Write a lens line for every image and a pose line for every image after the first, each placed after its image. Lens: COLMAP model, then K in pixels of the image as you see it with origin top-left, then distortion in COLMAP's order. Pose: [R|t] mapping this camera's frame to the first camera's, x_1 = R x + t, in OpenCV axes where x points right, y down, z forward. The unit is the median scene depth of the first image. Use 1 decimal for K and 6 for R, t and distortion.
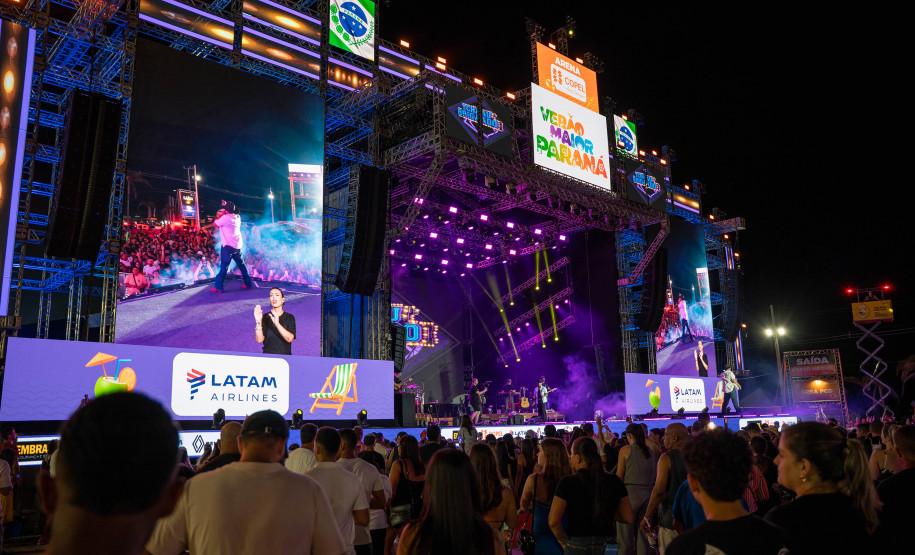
lens RADIAL K [[732.6, 0, 457.5], [0, 732.6, 277.5], [0, 0, 1]] dist [-0.100836, -0.002187]
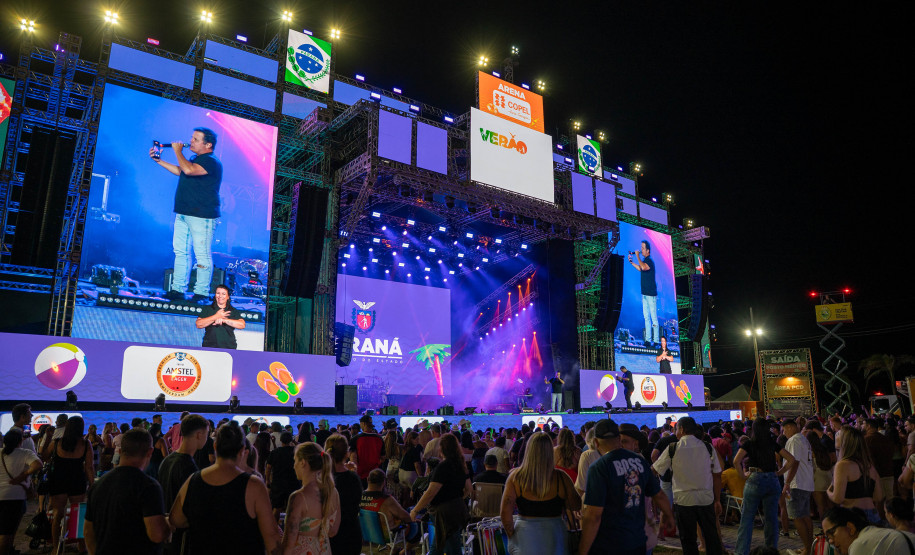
lens RADIAL K [[639.8, 0, 457.5], [0, 639.8, 277.5], [0, 0, 1]] dist [-0.139689, 0.001499]
pose [[0.993743, -0.003792, -0.111629, 0.181819], [0.002647, 0.999942, -0.010401, 0.002616], [0.111662, 0.010040, 0.993695, 0.035586]]
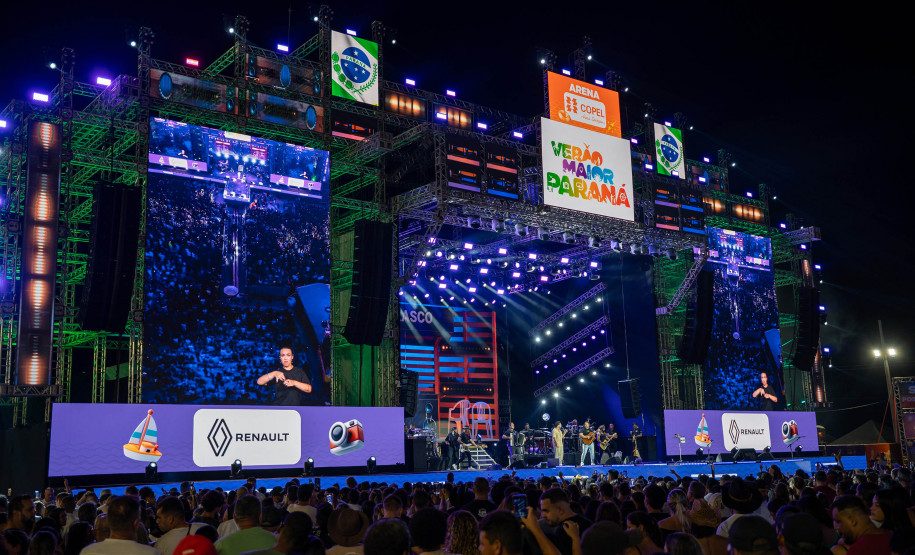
lens RADIAL K [[983.0, 0, 457.5], [0, 983.0, 277.5], [0, 0, 1]] dist [0.004590, 0.019814]
pose [[0.995662, -0.022971, -0.090160, 0.100345], [0.024741, 0.999522, 0.018560, -0.078632], [0.089690, -0.020710, 0.995754, -0.311673]]
